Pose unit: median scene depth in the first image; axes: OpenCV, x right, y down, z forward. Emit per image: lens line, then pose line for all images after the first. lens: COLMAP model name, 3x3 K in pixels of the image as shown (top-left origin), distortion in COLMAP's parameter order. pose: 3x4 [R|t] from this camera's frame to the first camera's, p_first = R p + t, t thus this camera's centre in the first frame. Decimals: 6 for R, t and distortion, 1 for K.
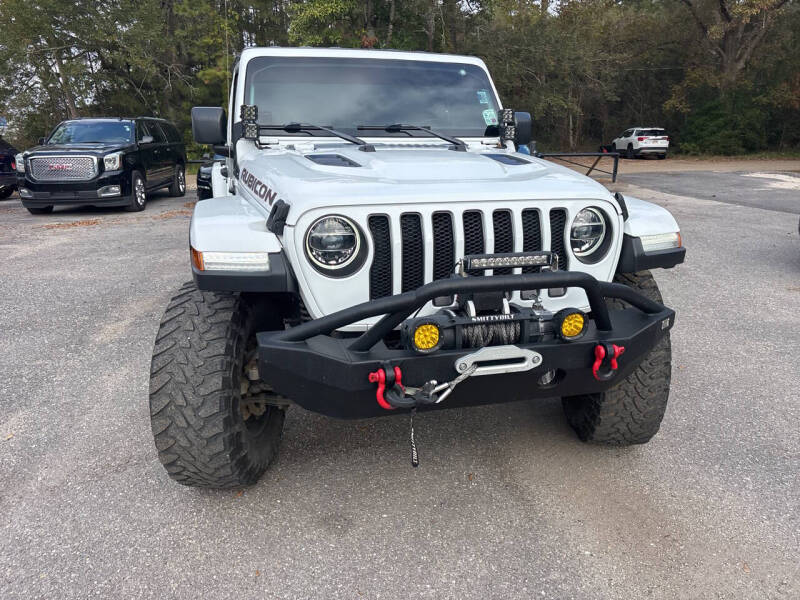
lens RADIAL K [[603.1, 0, 398.8], [0, 603.1, 292.0], [0, 0, 1]] dist [0.052469, -0.053013]
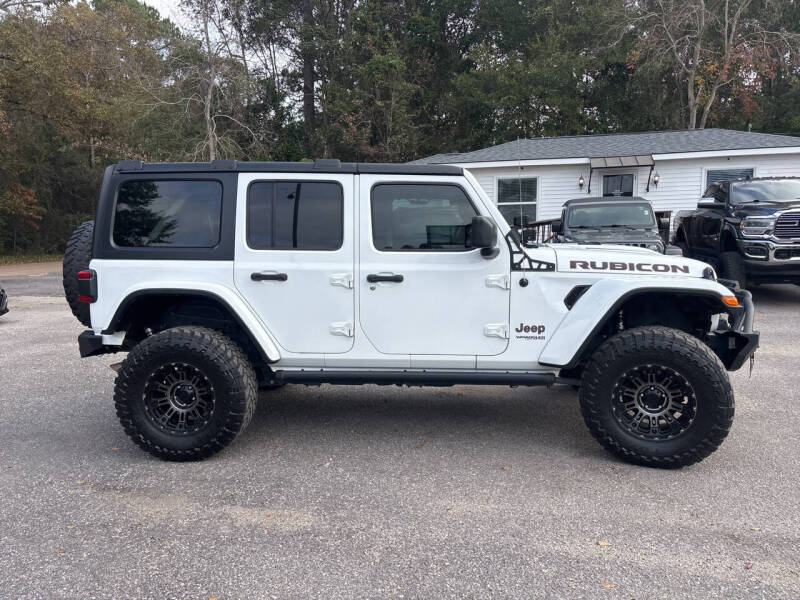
lens RADIAL K [[603.1, 0, 396.1], [0, 603.1, 301.7], [0, 0, 1]] dist [0.052469, -0.053013]
pose [[0.331477, -0.117982, 0.936057, -2.225597], [0.256374, 0.966081, 0.030979, -0.343722], [-0.907962, 0.229712, 0.350481, 1.200240]]
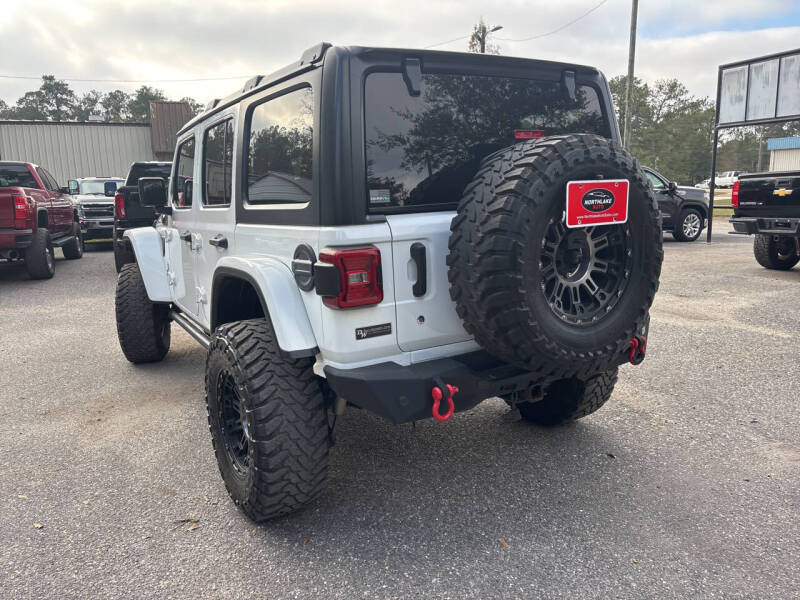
lens RADIAL K [[603.1, 0, 396.4], [0, 603.1, 294.5], [0, 0, 1]] dist [0.052469, -0.053013]
pose [[-0.958692, 0.081775, -0.272438, 0.148234], [-0.039398, 0.910378, 0.411898, -1.010651], [0.281705, 0.405617, -0.869550, 3.823353]]
